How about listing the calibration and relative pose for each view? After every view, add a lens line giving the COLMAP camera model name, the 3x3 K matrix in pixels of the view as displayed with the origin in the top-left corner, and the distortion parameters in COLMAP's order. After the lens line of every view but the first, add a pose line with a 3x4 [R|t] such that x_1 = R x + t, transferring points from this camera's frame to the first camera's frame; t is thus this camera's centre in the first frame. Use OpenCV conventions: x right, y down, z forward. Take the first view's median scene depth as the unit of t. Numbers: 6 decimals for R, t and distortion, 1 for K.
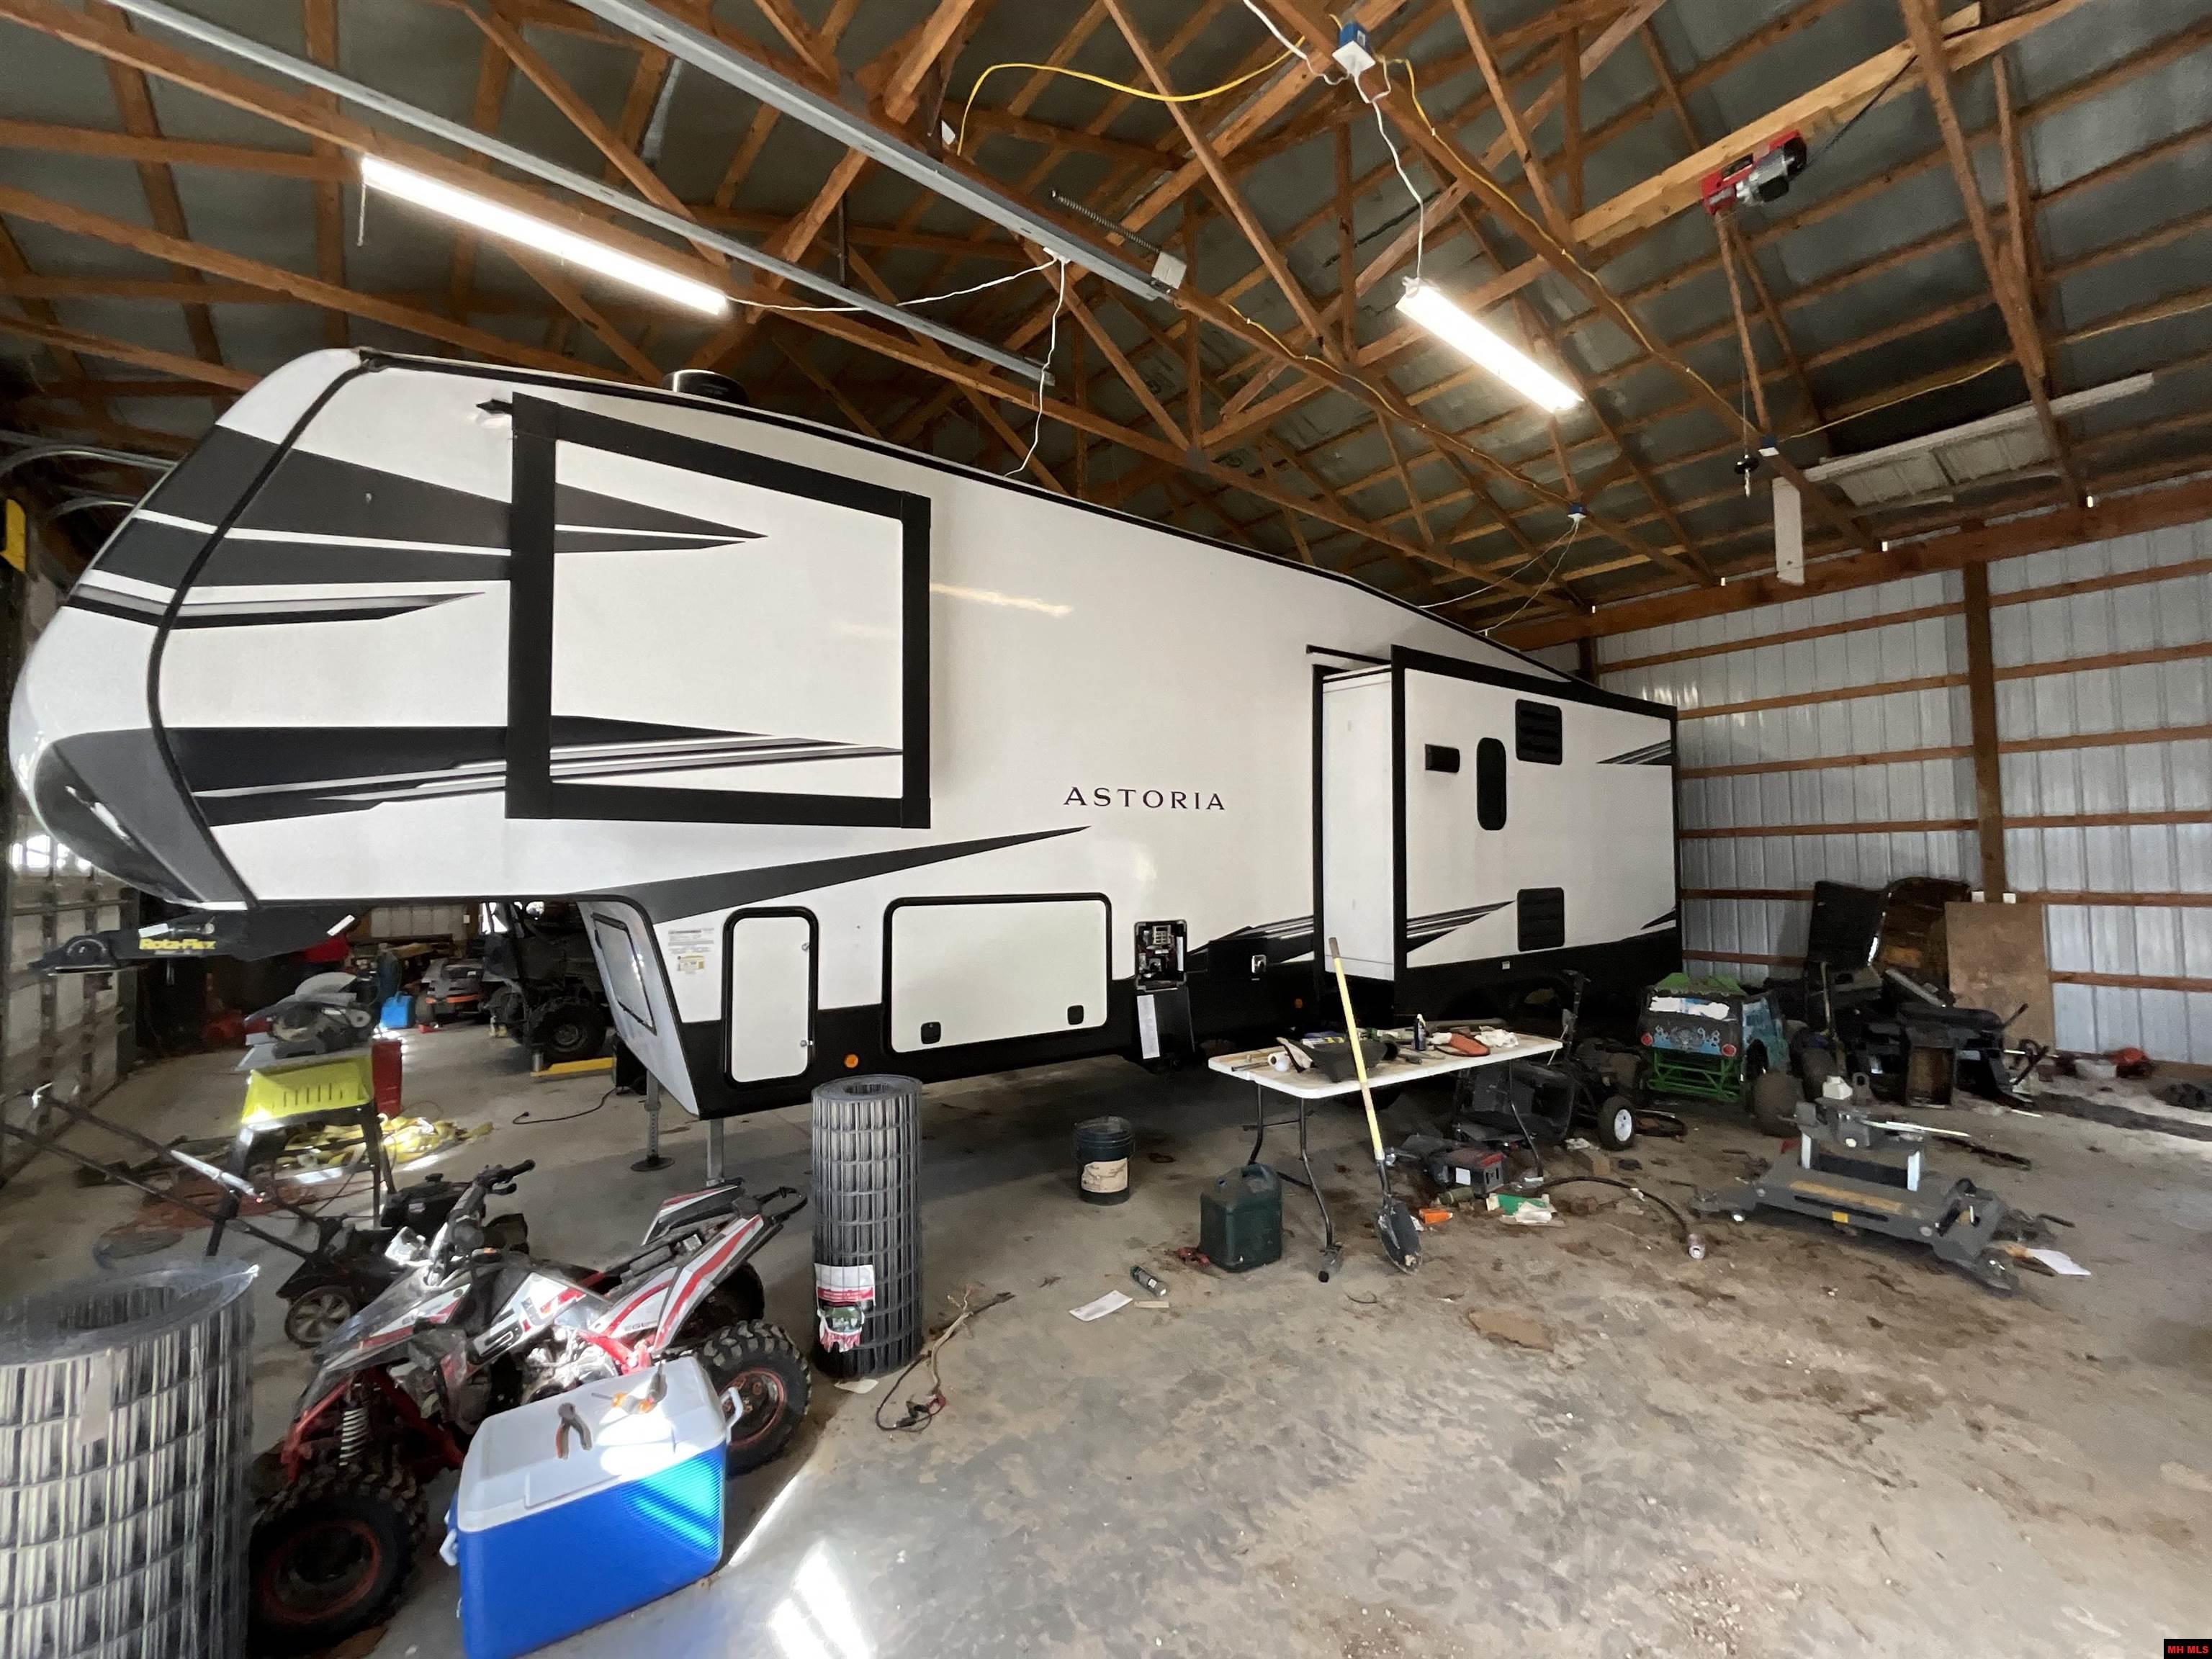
lens RADIAL K [[895.9, 0, 1101.5], [0, 895.9, 823.0], [0, 0, 1]] dist [-0.002655, -0.001589]
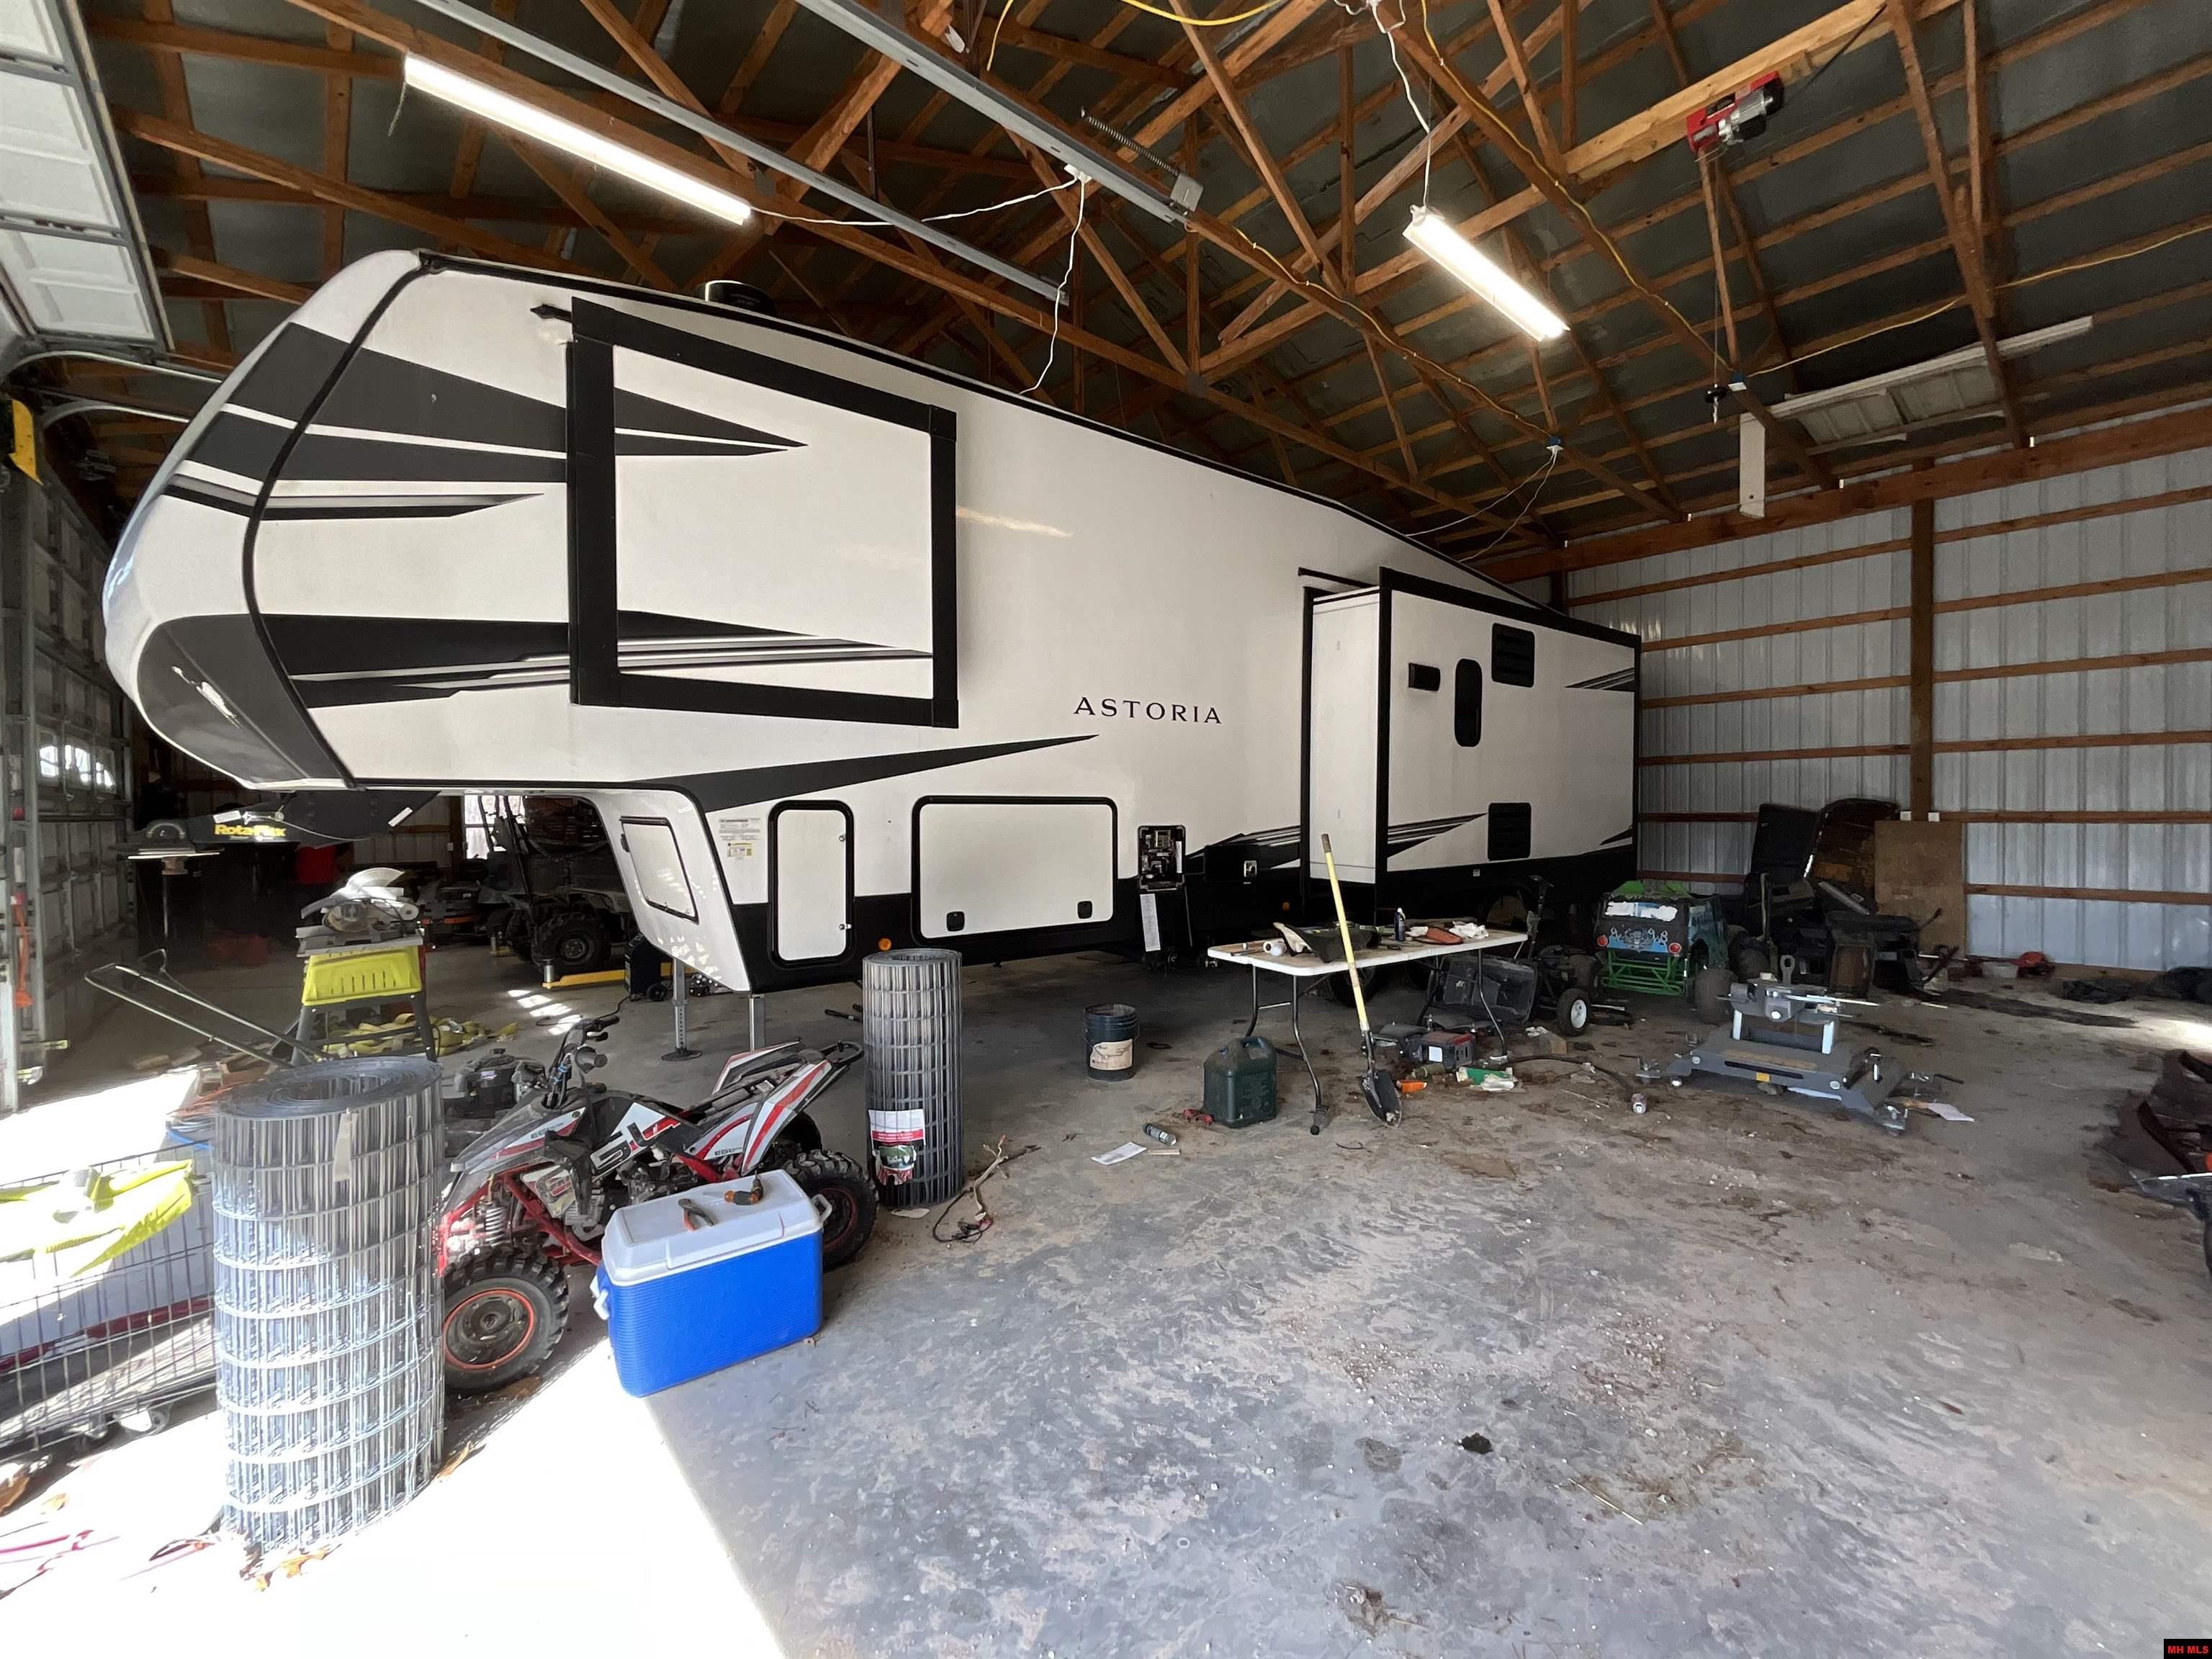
lens RADIAL K [[895.9, 0, 1104.0], [0, 895.9, 825.0], [0, 0, 1]] dist [-0.002655, -0.001589]
pose [[0.999297, 0.001098, 0.037479, -0.053816], [-0.003606, 0.997753, 0.066902, 0.046533], [-0.037322, -0.066990, 0.997055, -0.079924]]
